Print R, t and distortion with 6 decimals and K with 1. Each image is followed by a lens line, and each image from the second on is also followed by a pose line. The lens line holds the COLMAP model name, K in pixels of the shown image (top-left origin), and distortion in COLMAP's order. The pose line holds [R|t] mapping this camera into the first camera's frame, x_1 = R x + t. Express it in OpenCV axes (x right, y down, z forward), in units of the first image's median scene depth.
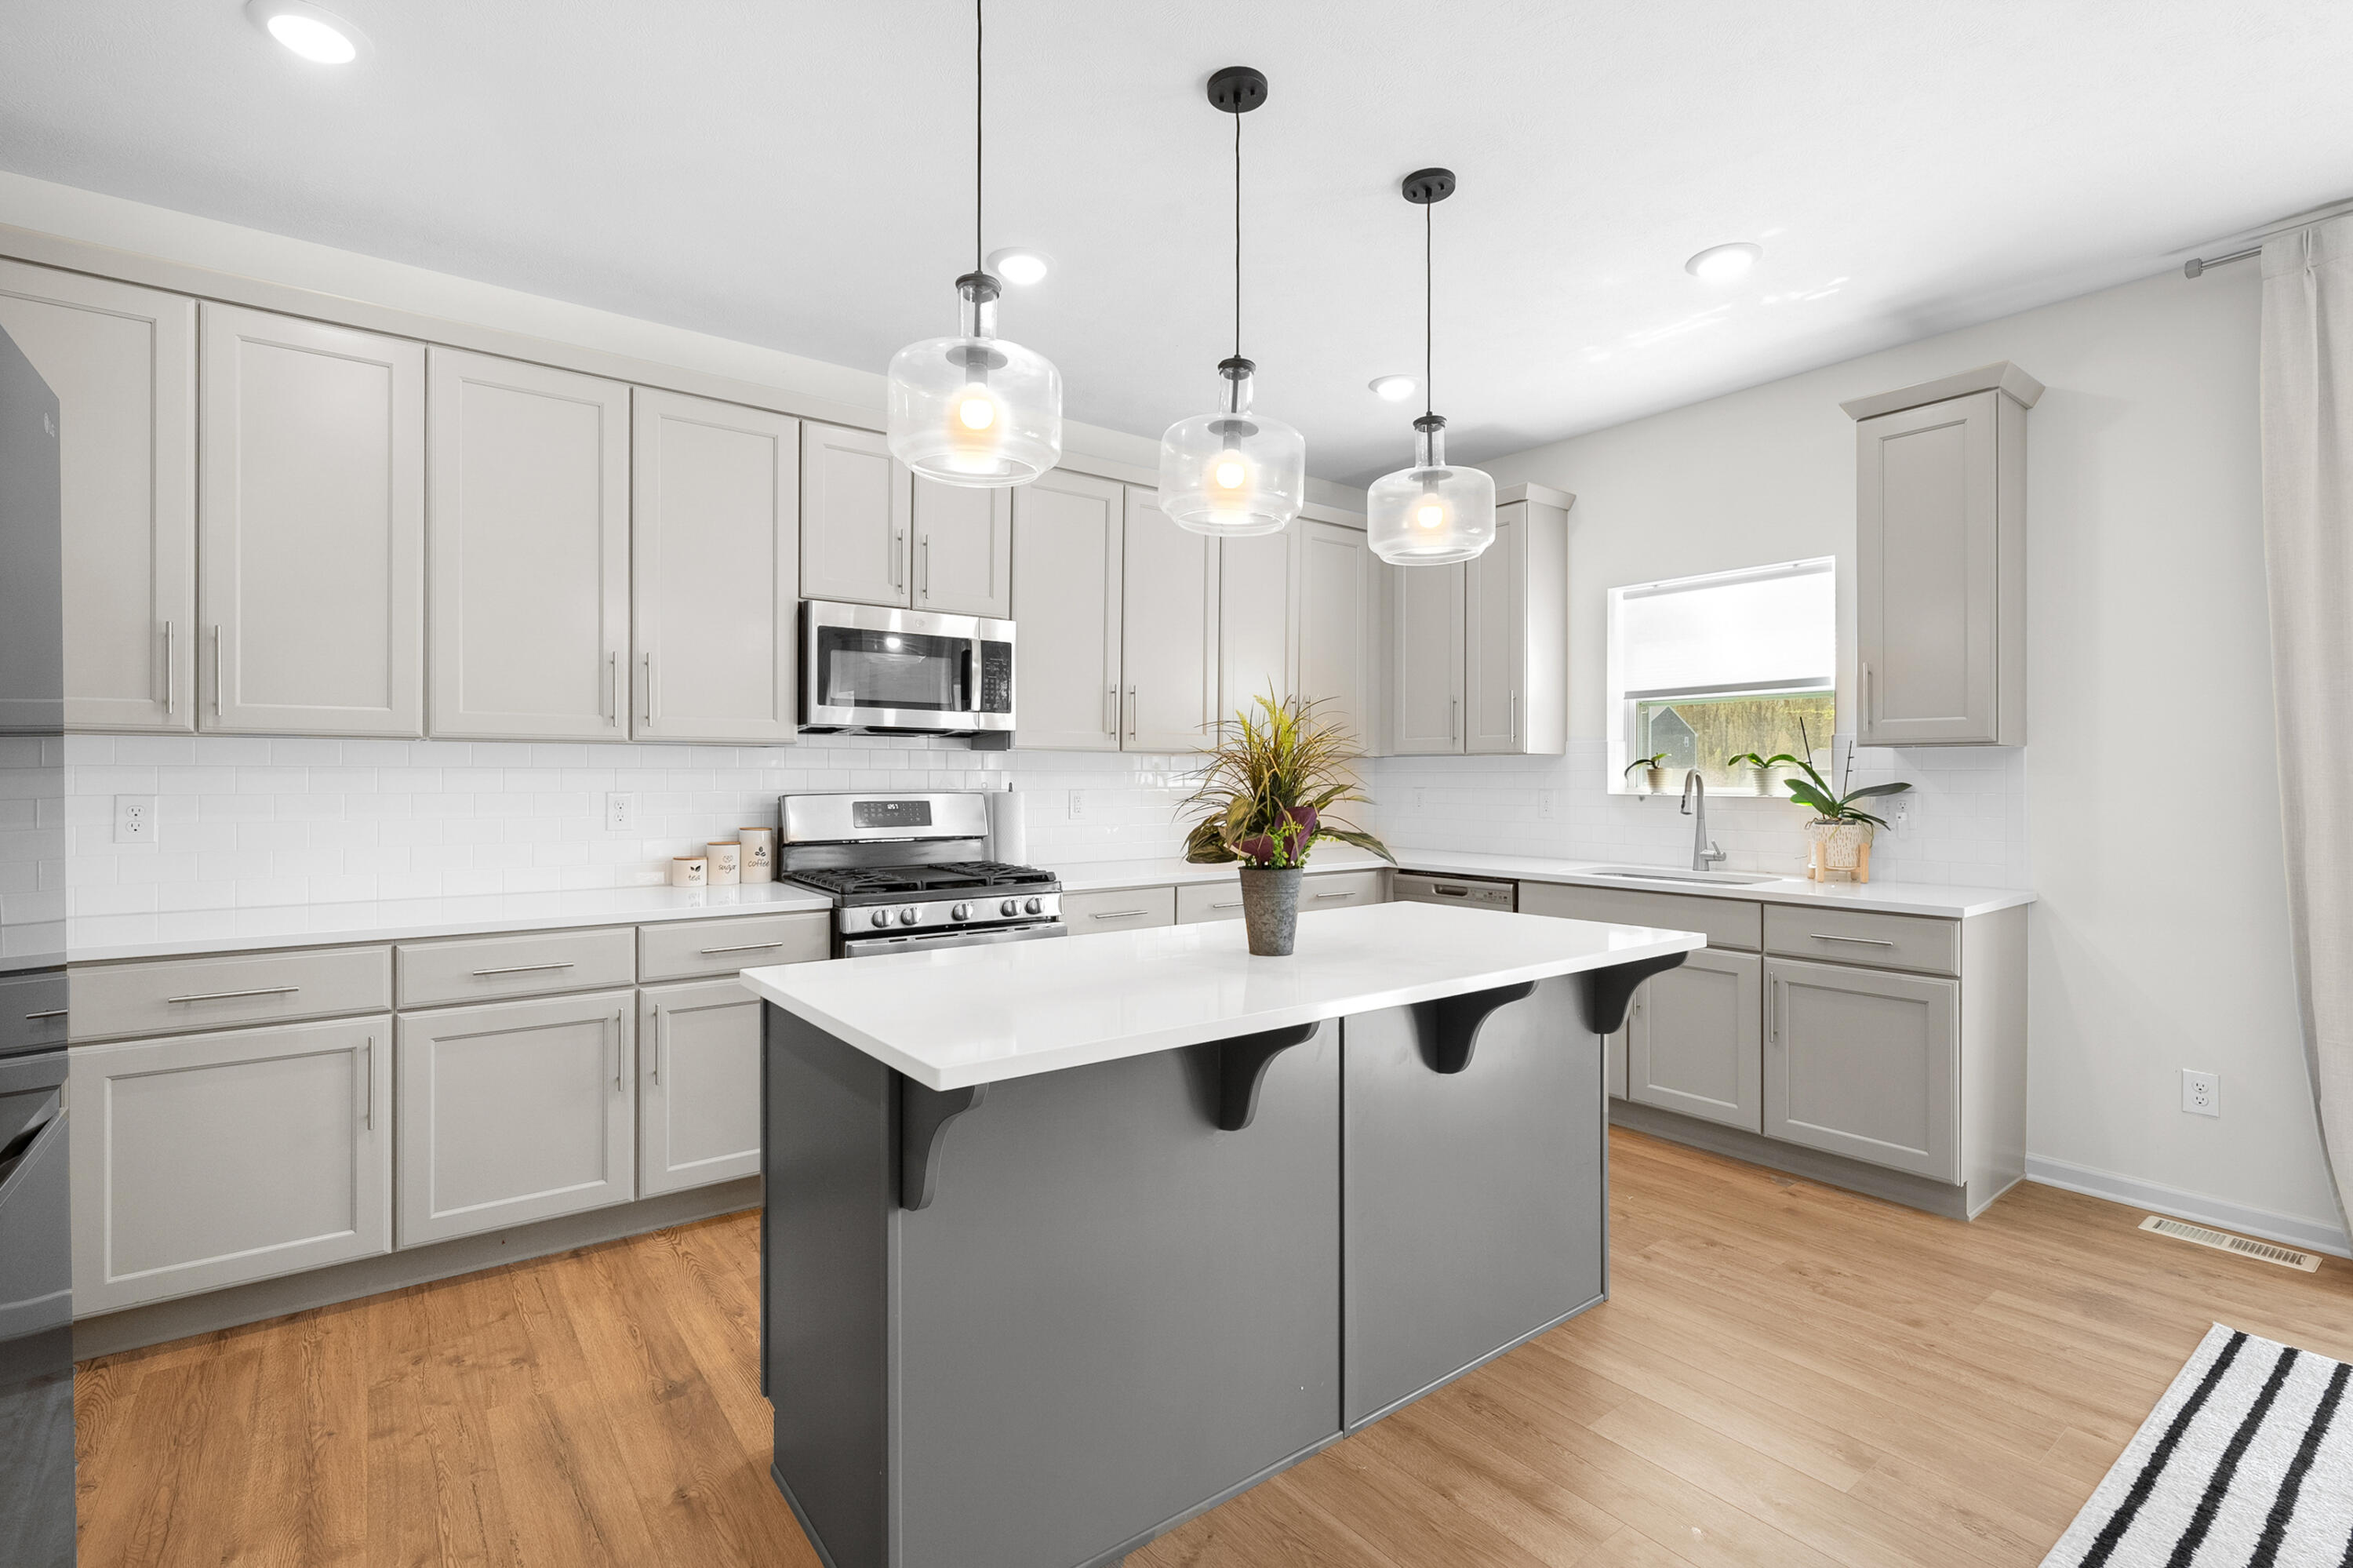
lens RADIAL K [[1072.5, 0, 1170.6], [0, 1072.5, 797.6], [0, 0, 1]] dist [0.002032, -0.000503]
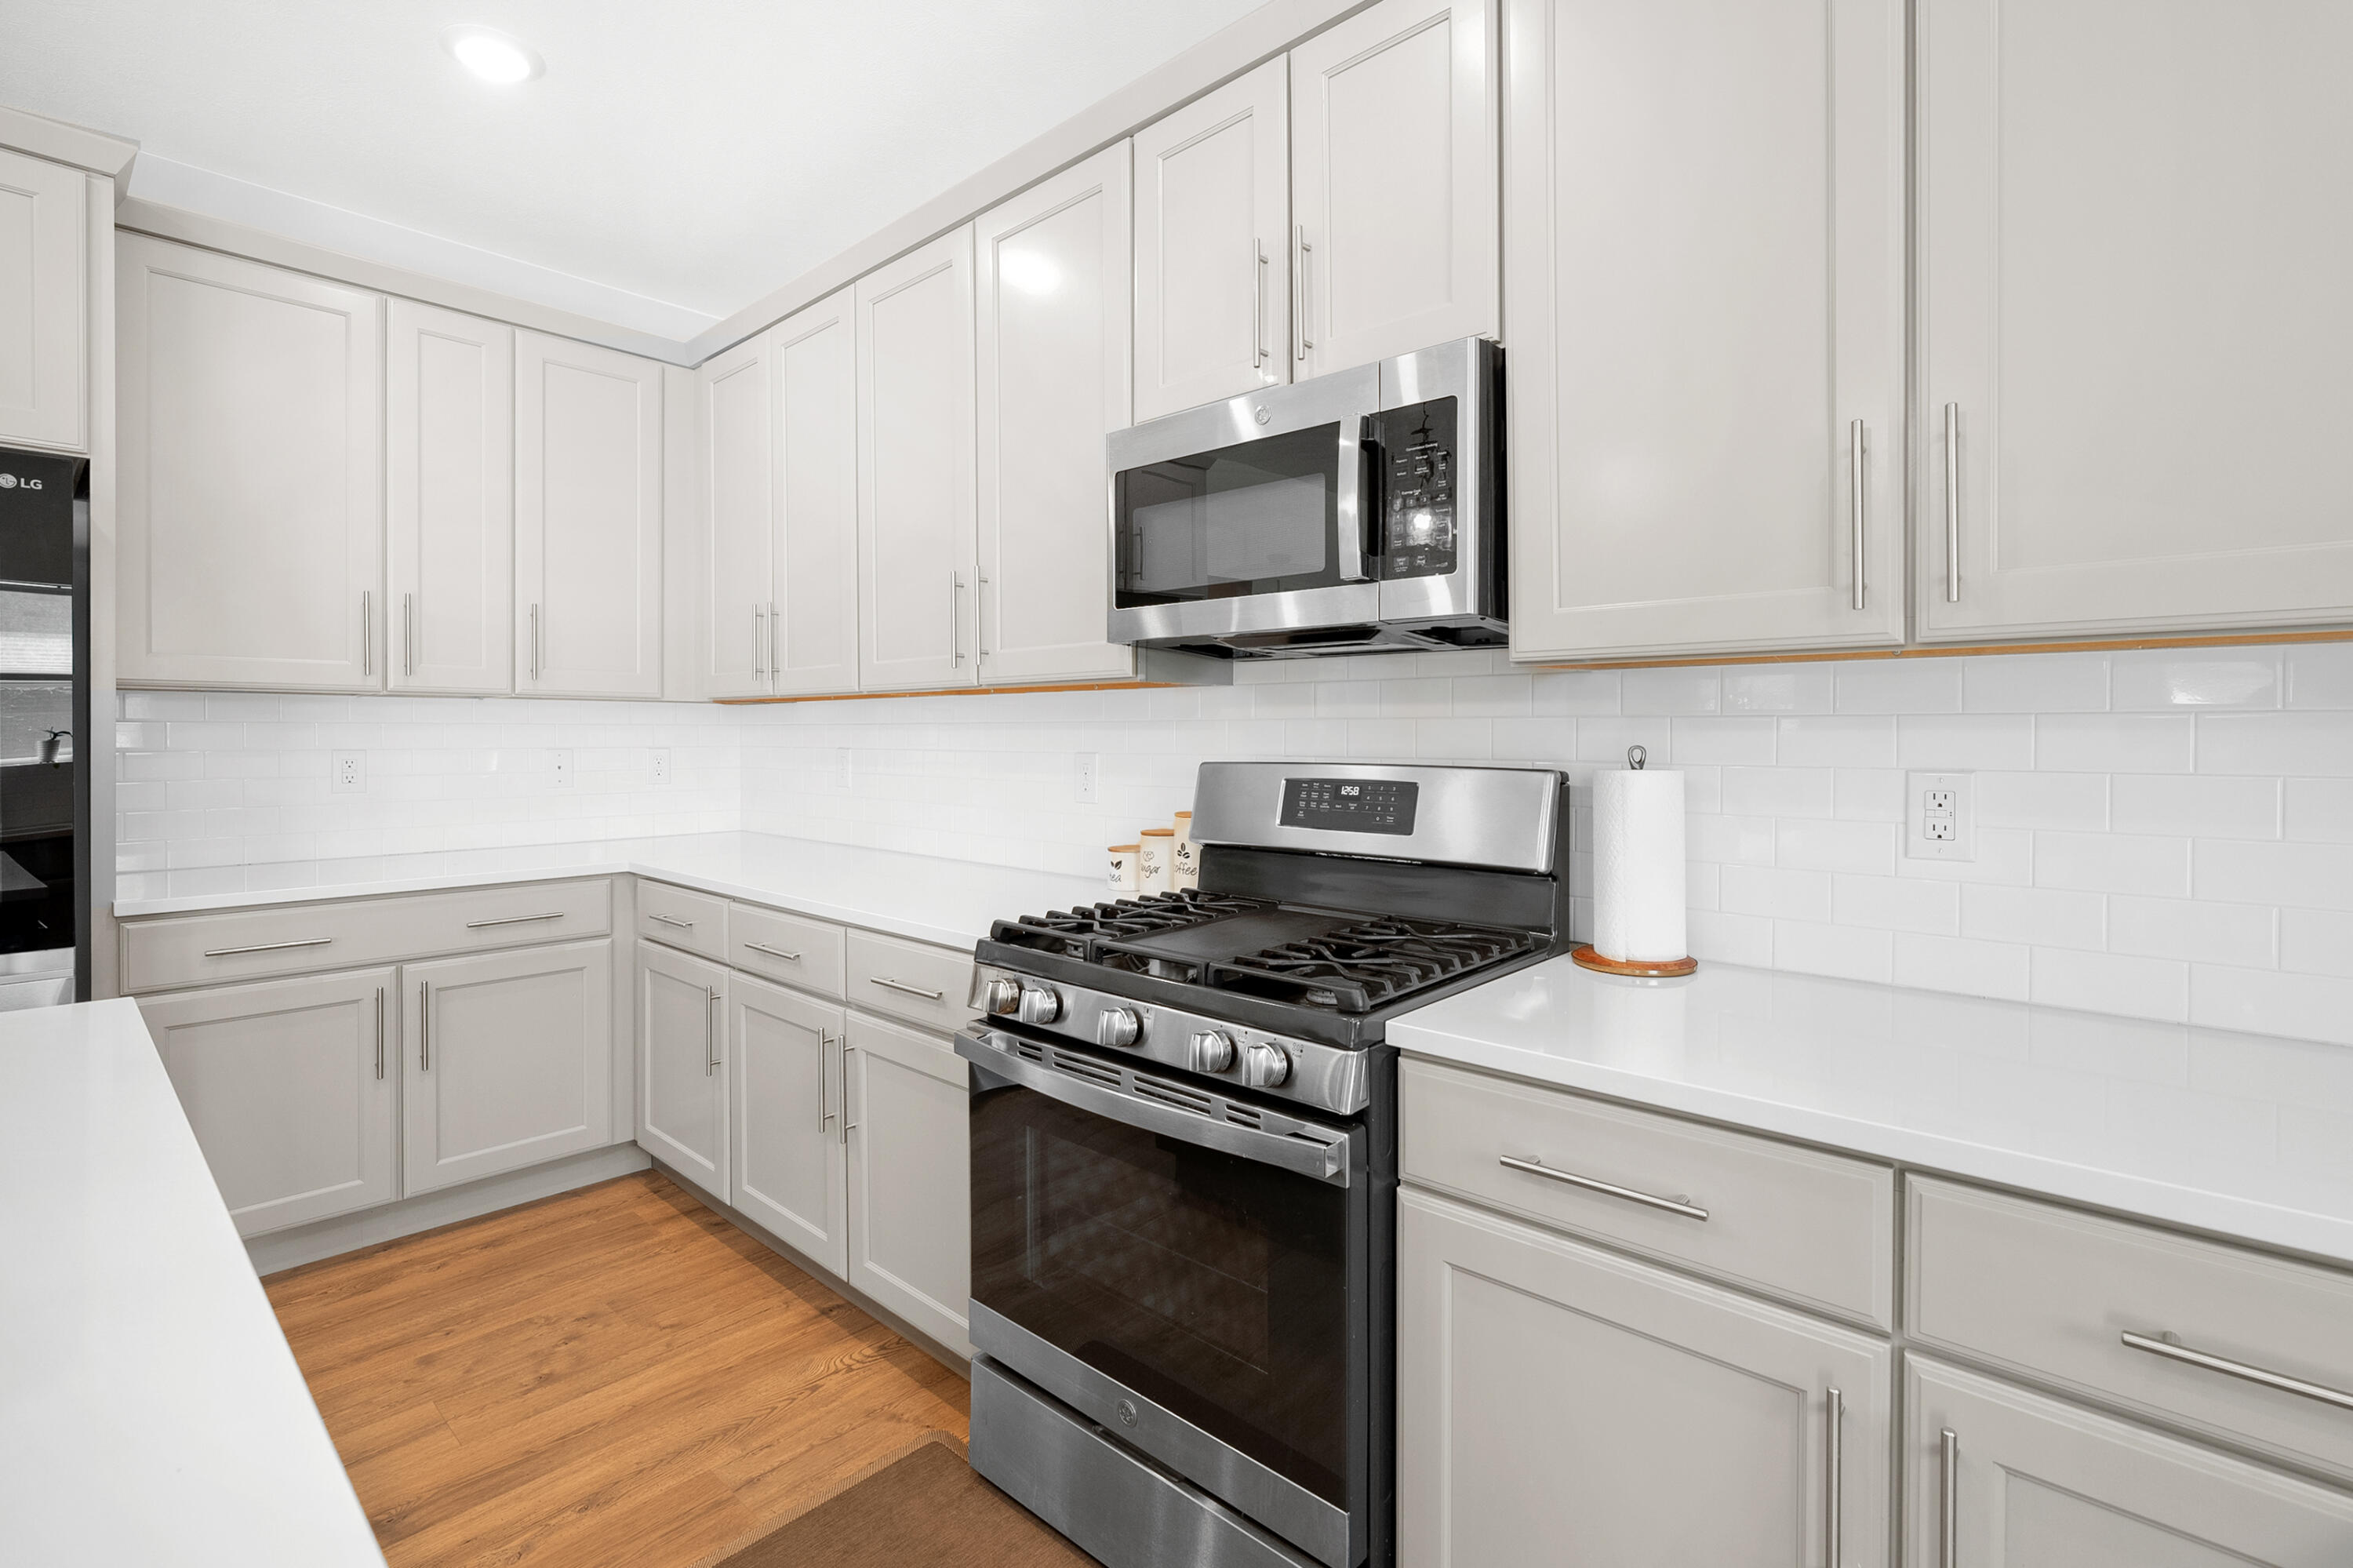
lens RADIAL K [[1072.5, 0, 1152.8], [0, 1072.5, 738.2], [0, 0, 1]] dist [0.002032, -0.000503]
pose [[0.172263, 0.002330, -0.985048, 0.292177], [-0.019563, 0.999808, -0.001056, -0.018336], [0.984857, 0.019453, 0.172275, 1.054507]]
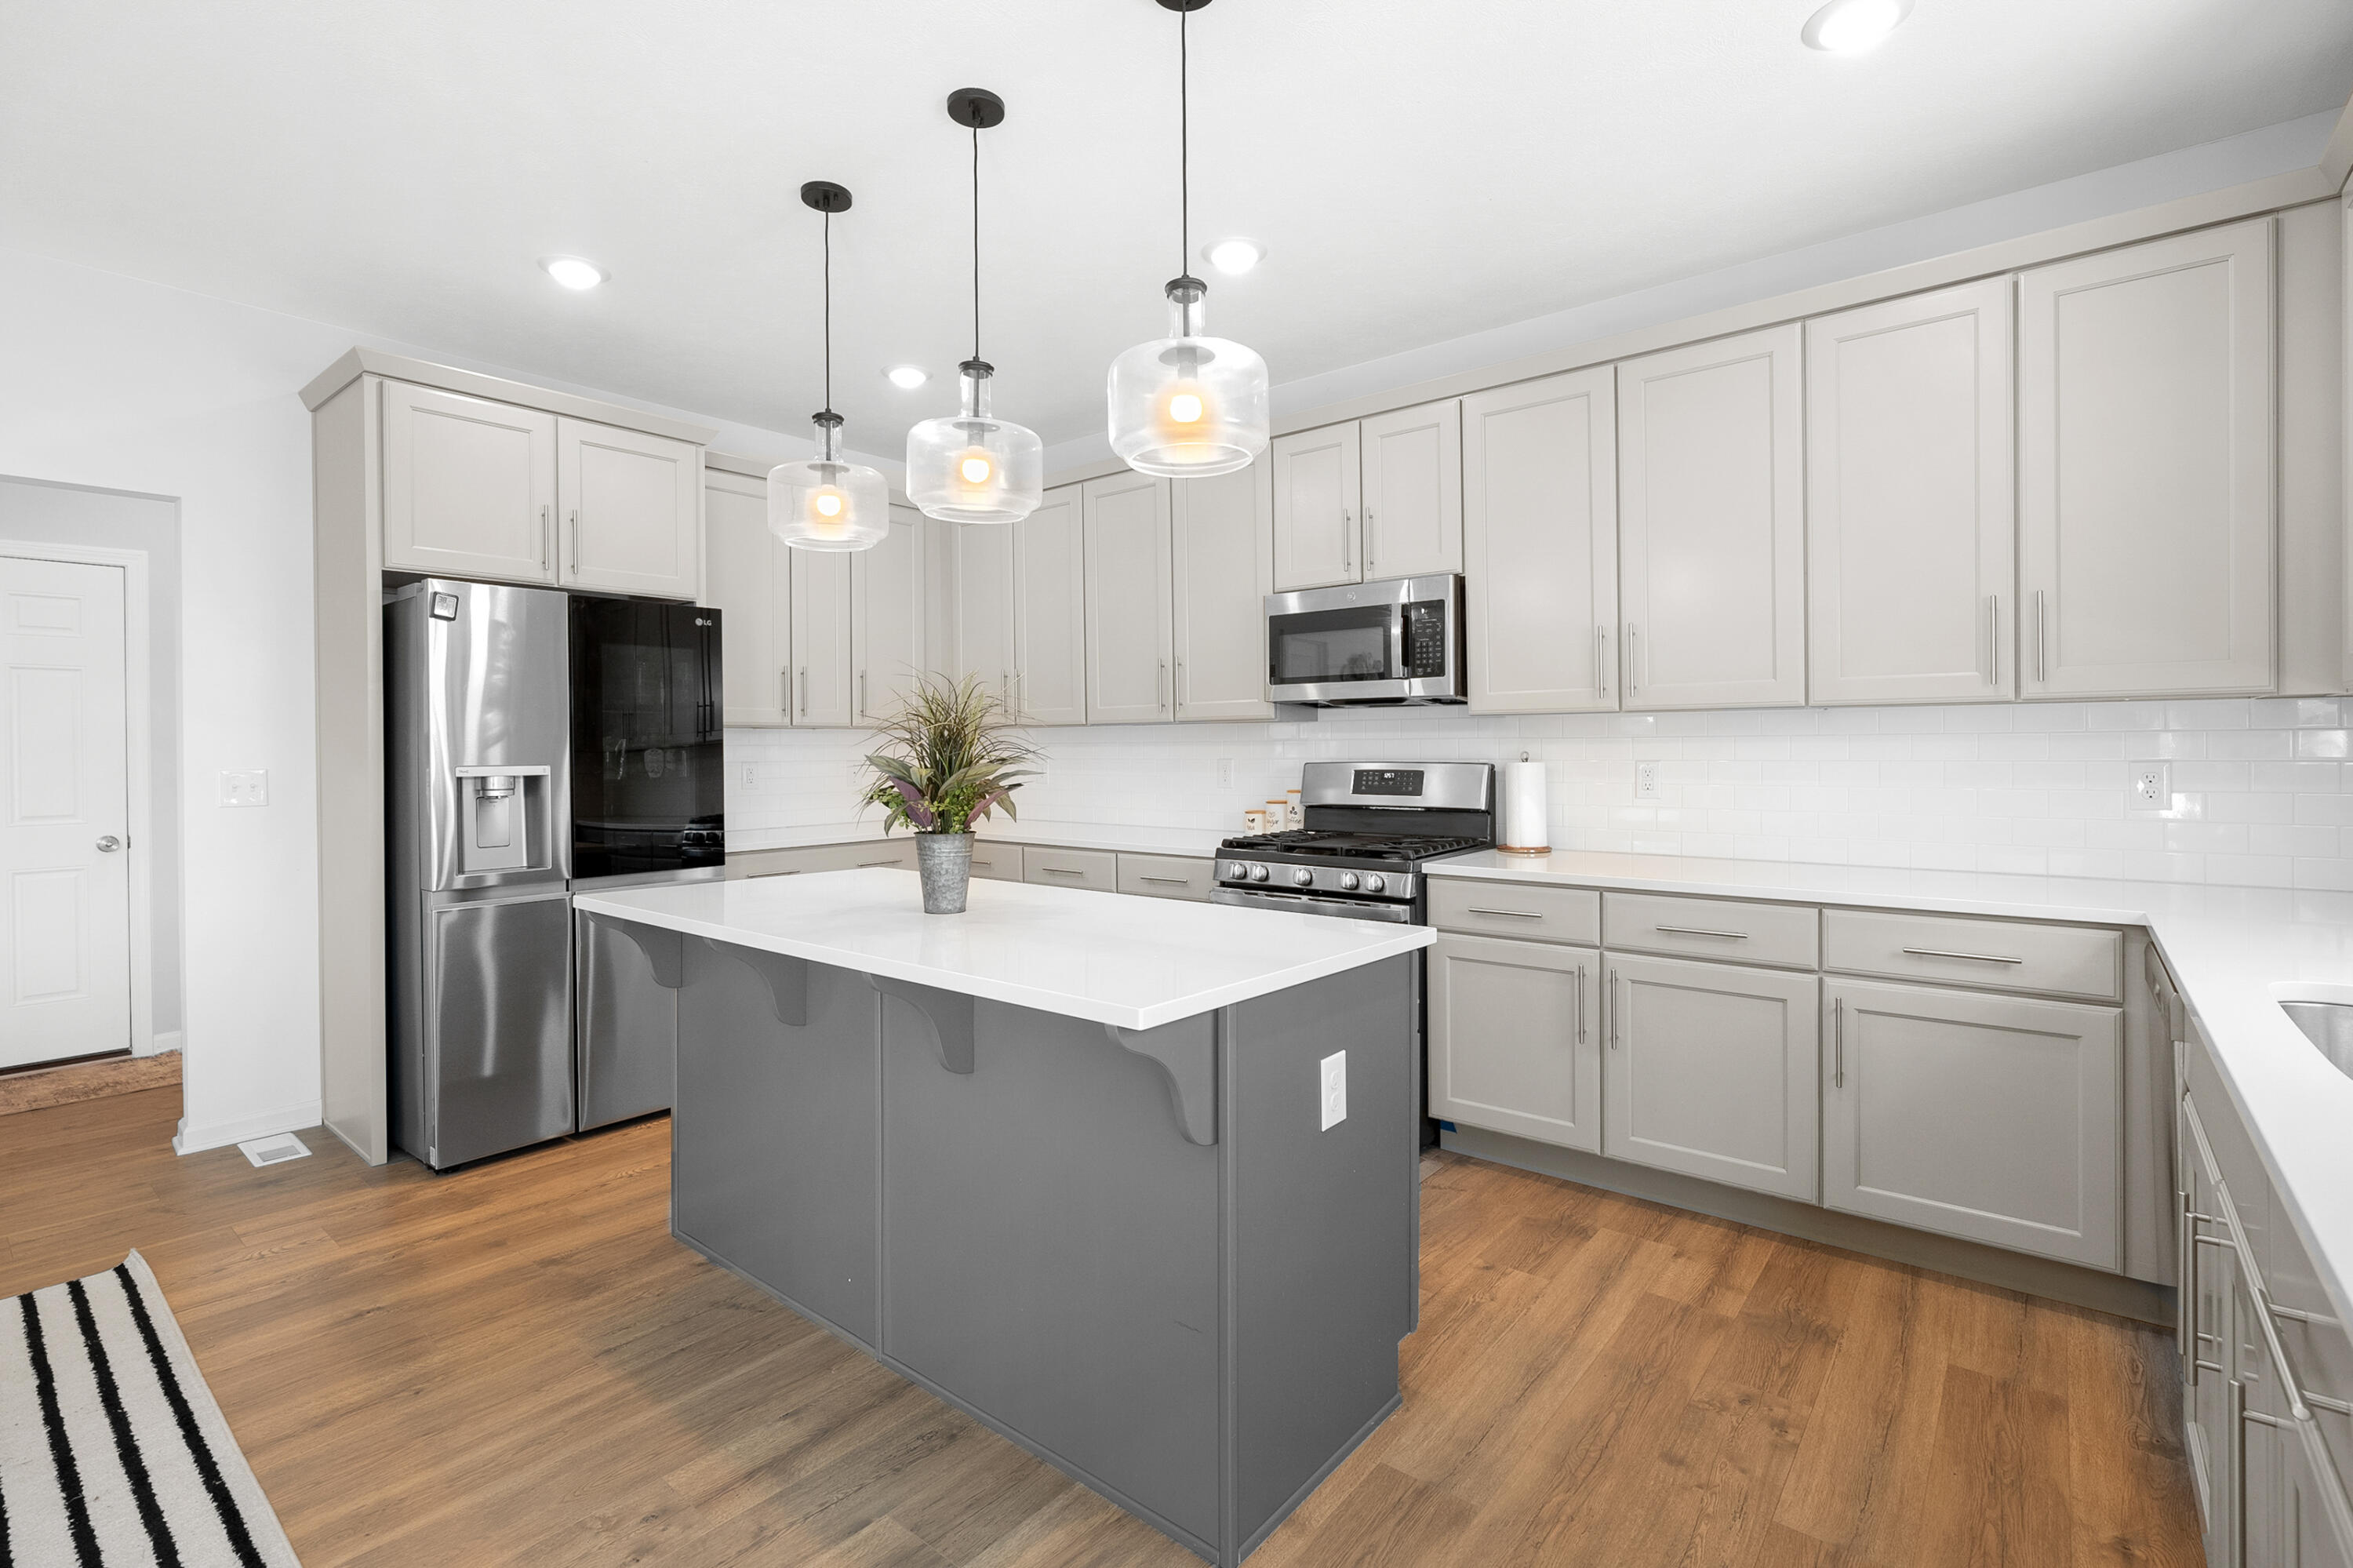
lens RADIAL K [[1072.5, 0, 1149.0], [0, 1072.5, 749.4], [0, 0, 1]] dist [0.002032, -0.000503]
pose [[0.219736, -0.001615, -0.975558, 0.887594], [-0.011143, 0.999929, -0.004165, -0.012524], [0.975496, 0.011786, 0.219702, 0.710042]]
